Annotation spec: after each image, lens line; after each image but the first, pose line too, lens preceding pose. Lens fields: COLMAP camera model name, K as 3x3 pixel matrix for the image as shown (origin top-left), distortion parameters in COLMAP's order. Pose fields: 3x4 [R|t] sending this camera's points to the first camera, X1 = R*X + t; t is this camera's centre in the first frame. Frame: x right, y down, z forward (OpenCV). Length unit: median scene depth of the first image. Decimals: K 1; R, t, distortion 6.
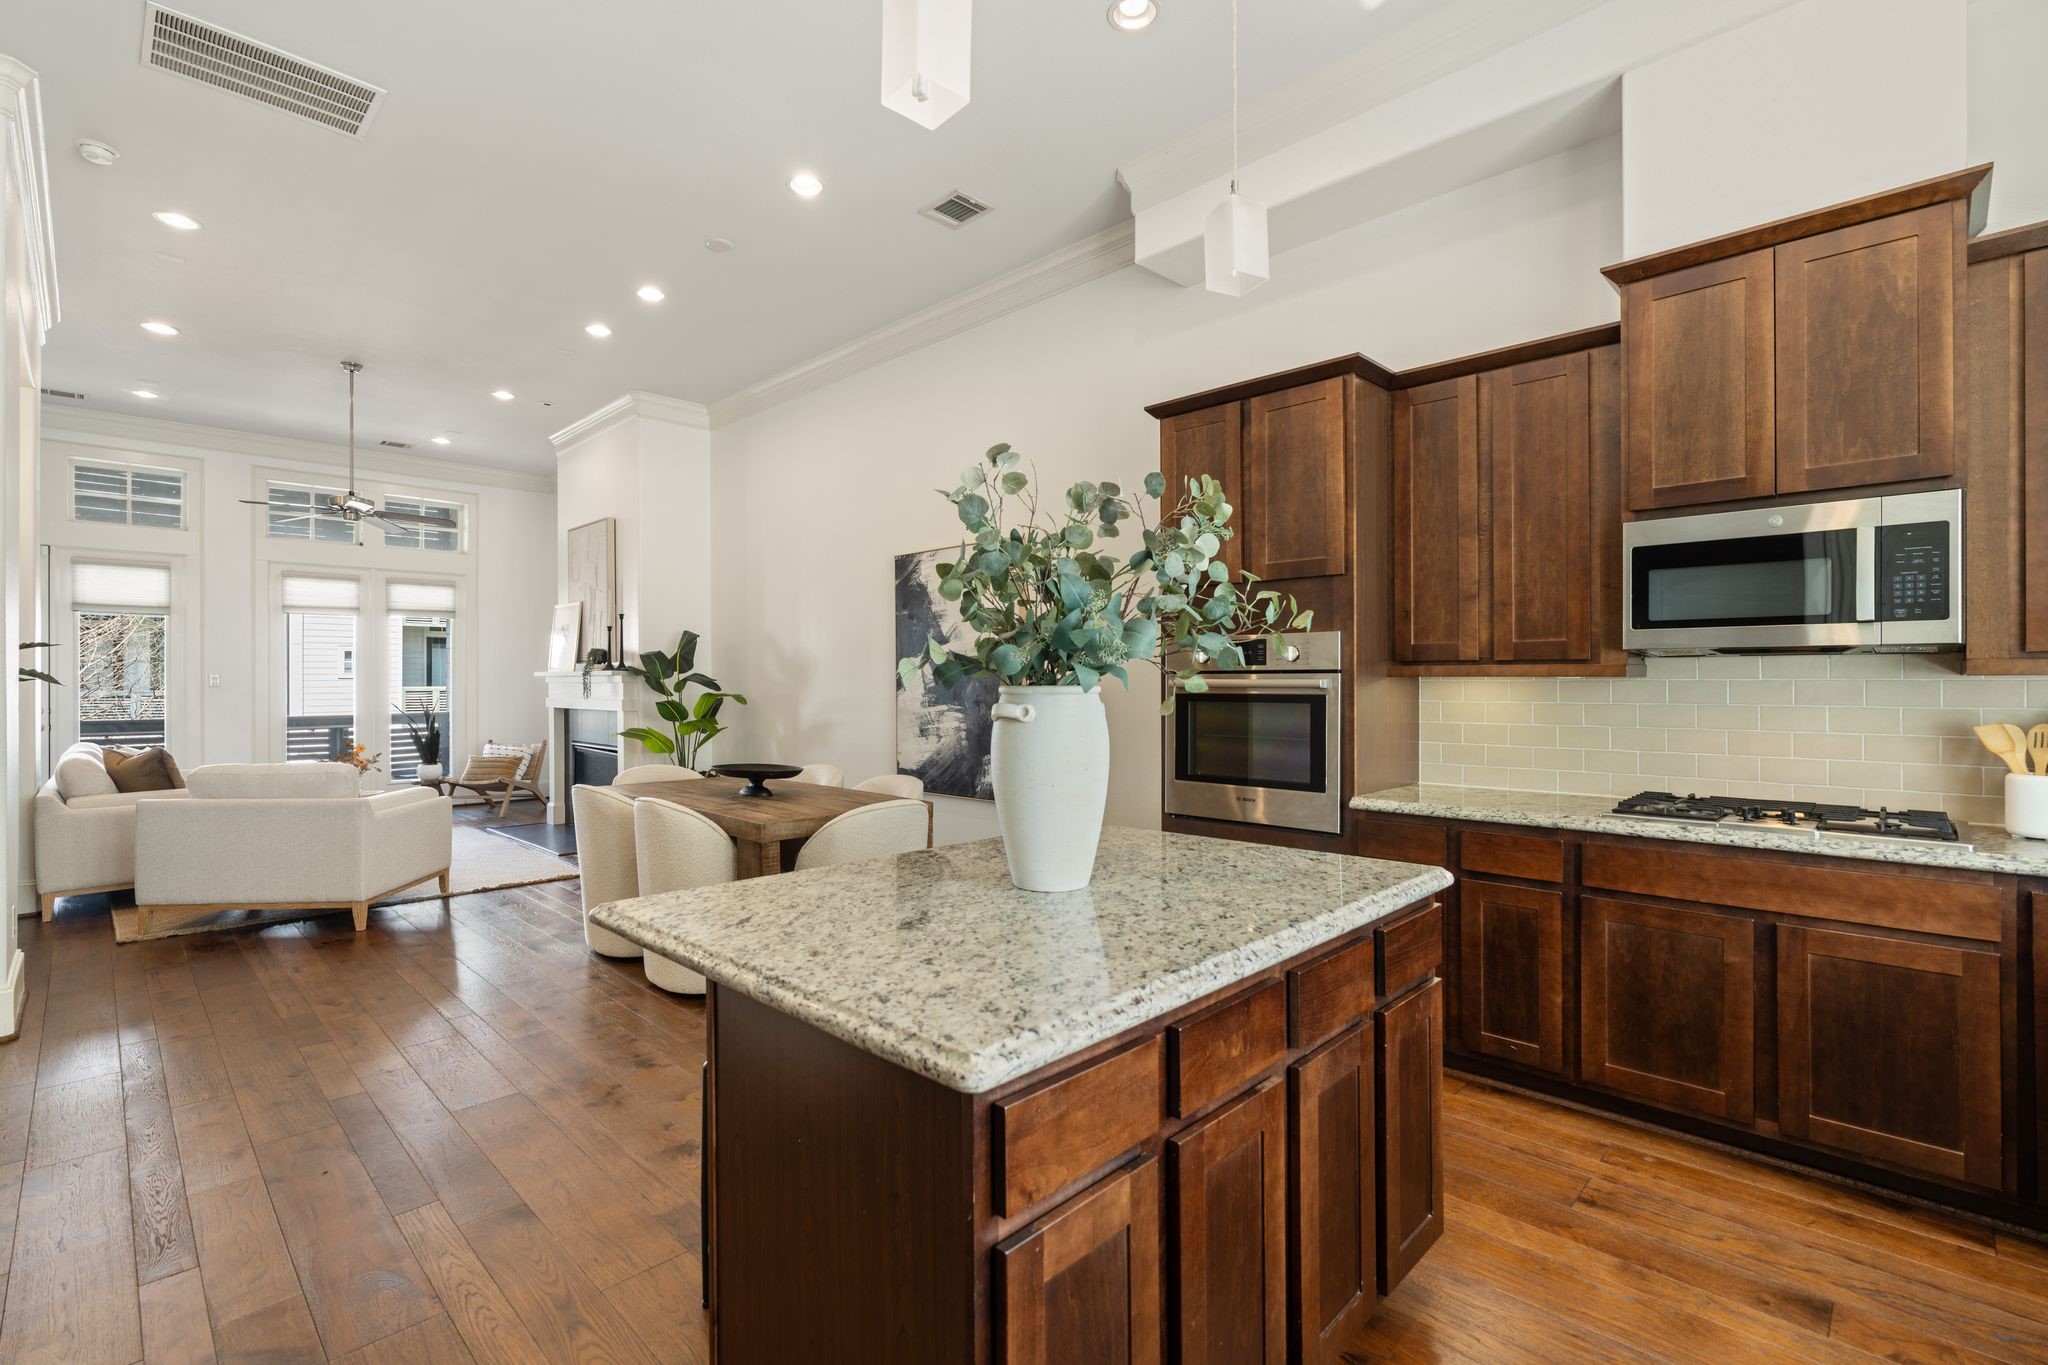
lens RADIAL K [[916.8, 0, 1024.0], [0, 916.8, 682.5], [0, 0, 1]] dist [-0.004068, 0.000295]
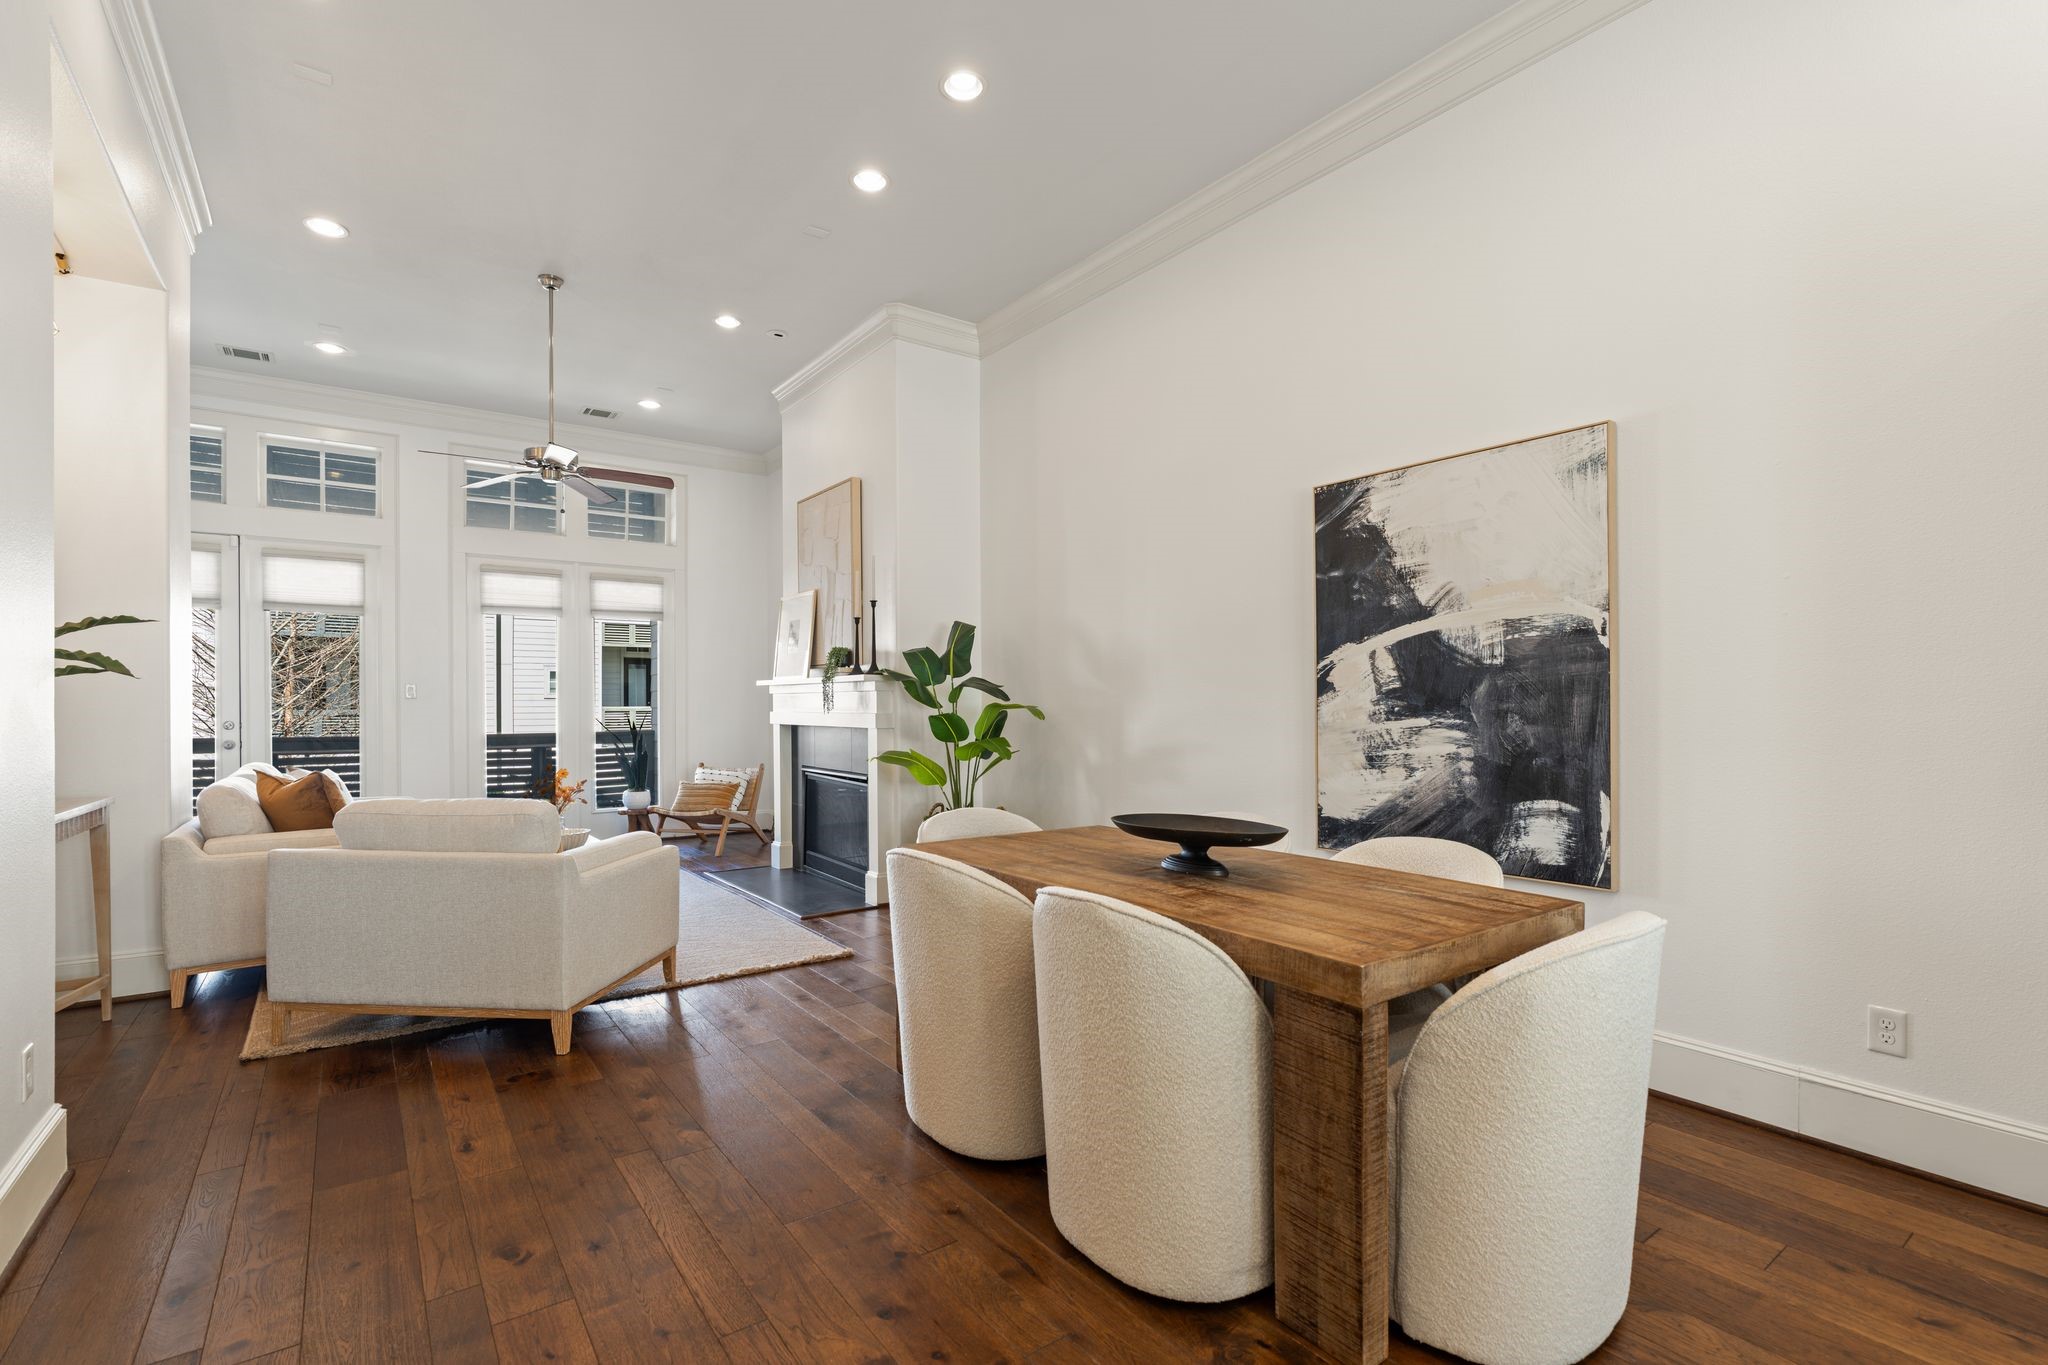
lens RADIAL K [[931.2, 0, 1027.7], [0, 931.2, 708.1], [0, 0, 1]] dist [-0.003740, -0.000008]
pose [[0.986406, 0.000517, -0.164325, -0.197415], [-0.000060, 0.999996, 0.002786, 0.013156], [0.164326, -0.002738, 0.986402, 0.273986]]
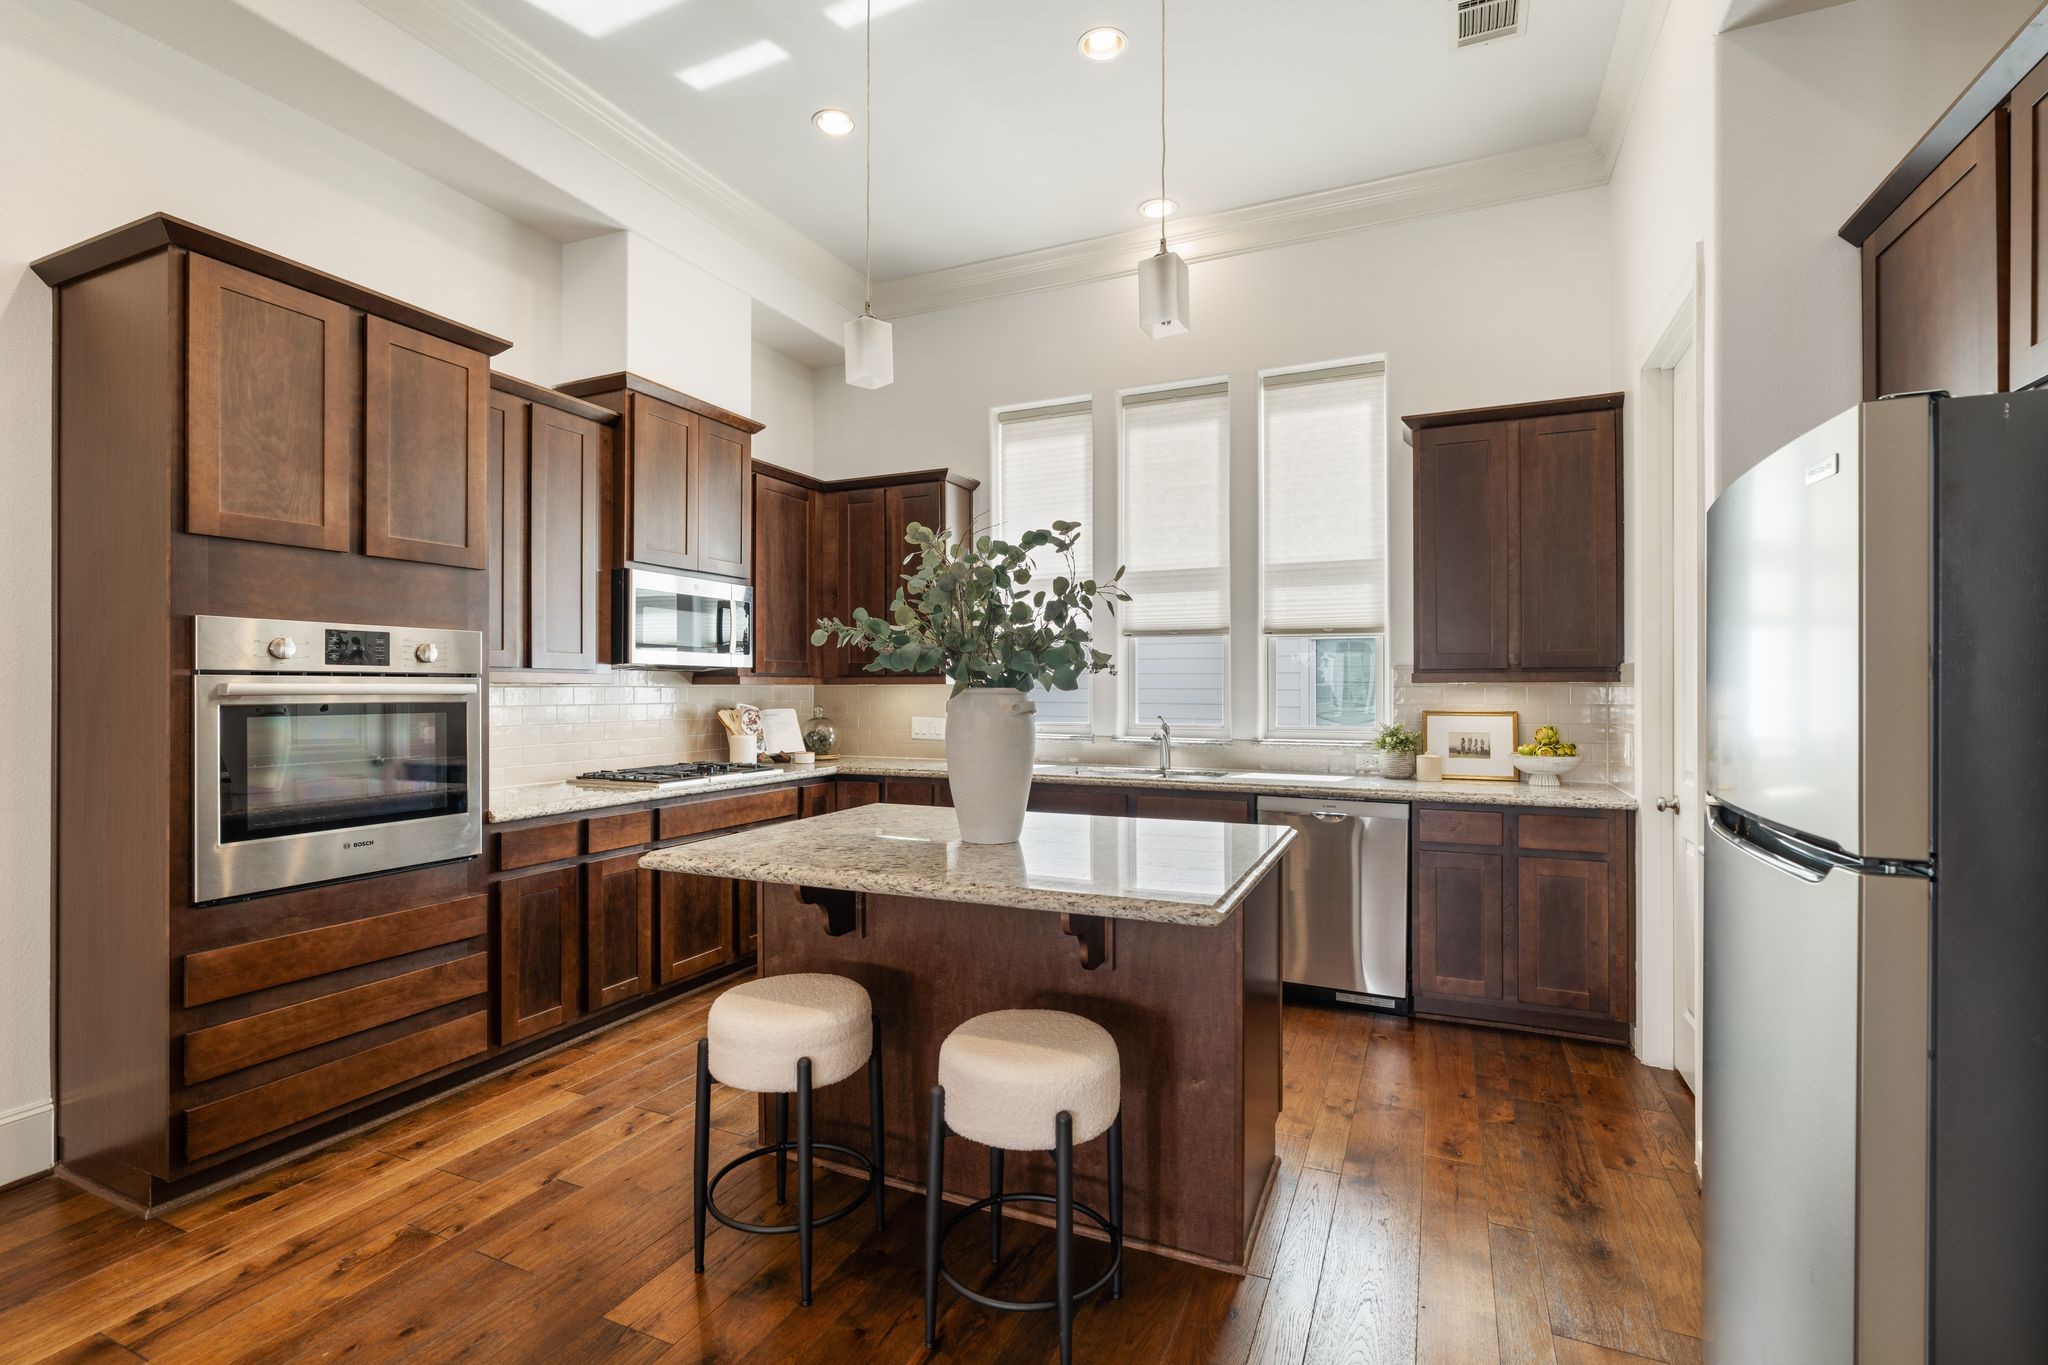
lens RADIAL K [[927.1, 0, 1024.0], [0, 927.1, 682.5], [0, 0, 1]] dist [-0.004138, 0.001109]
pose [[-0.341476, 0.009289, 0.939844, -0.326894], [0.006755, 0.999950, -0.007429, 0.002495], [-0.939866, 0.003812, -0.341522, 0.374001]]
